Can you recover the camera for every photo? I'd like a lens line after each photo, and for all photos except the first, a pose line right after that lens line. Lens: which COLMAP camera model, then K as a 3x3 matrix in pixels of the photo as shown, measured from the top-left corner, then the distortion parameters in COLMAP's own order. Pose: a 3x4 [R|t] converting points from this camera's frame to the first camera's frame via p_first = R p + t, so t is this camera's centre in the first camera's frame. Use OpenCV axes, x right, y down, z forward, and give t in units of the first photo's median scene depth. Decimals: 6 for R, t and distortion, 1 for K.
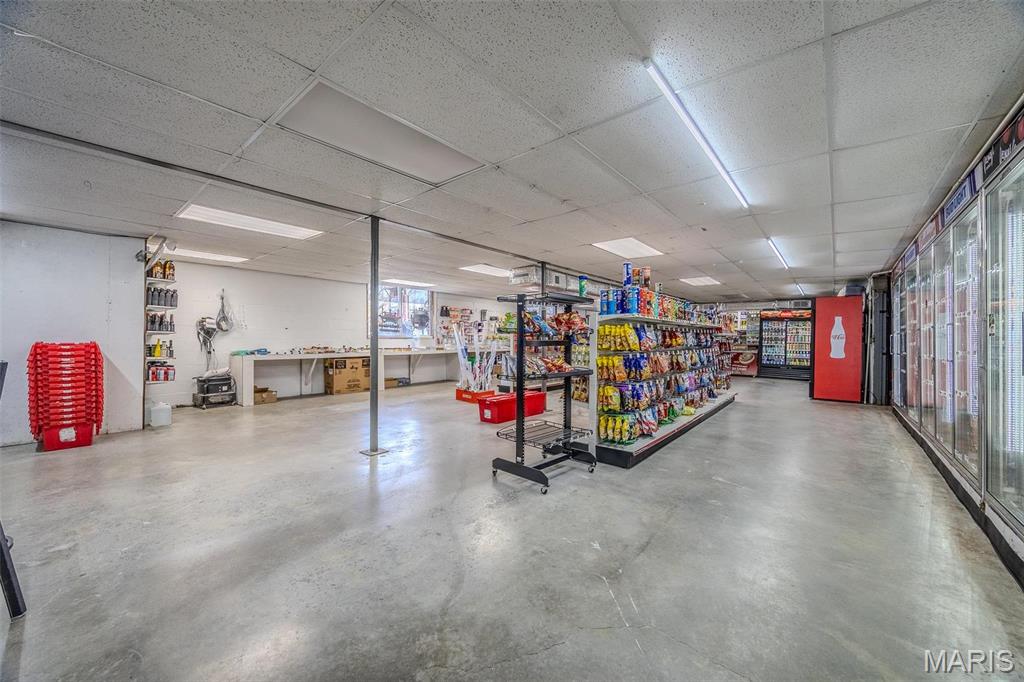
lens RADIAL K [[383.5, 0, 512.0], [0, 383.5, 341.0], [0, 0, 1]] dist [-0.001969, 0.000127]
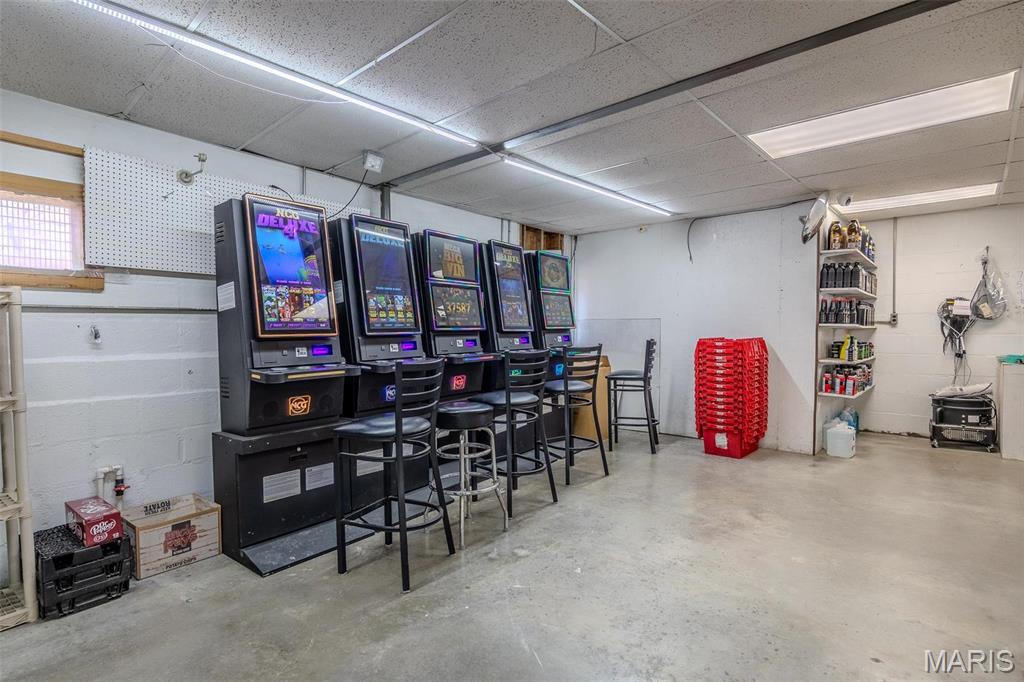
lens RADIAL K [[512.8, 0, 512.0], [0, 512.8, 341.0], [0, 0, 1]] dist [-0.013879, -0.000250]
pose [[-0.041816, 0.018539, -0.998953, 0.051028], [0.000006, 0.999828, 0.018555, -0.010767], [0.999125, 0.000769, -0.041809, 0.429794]]
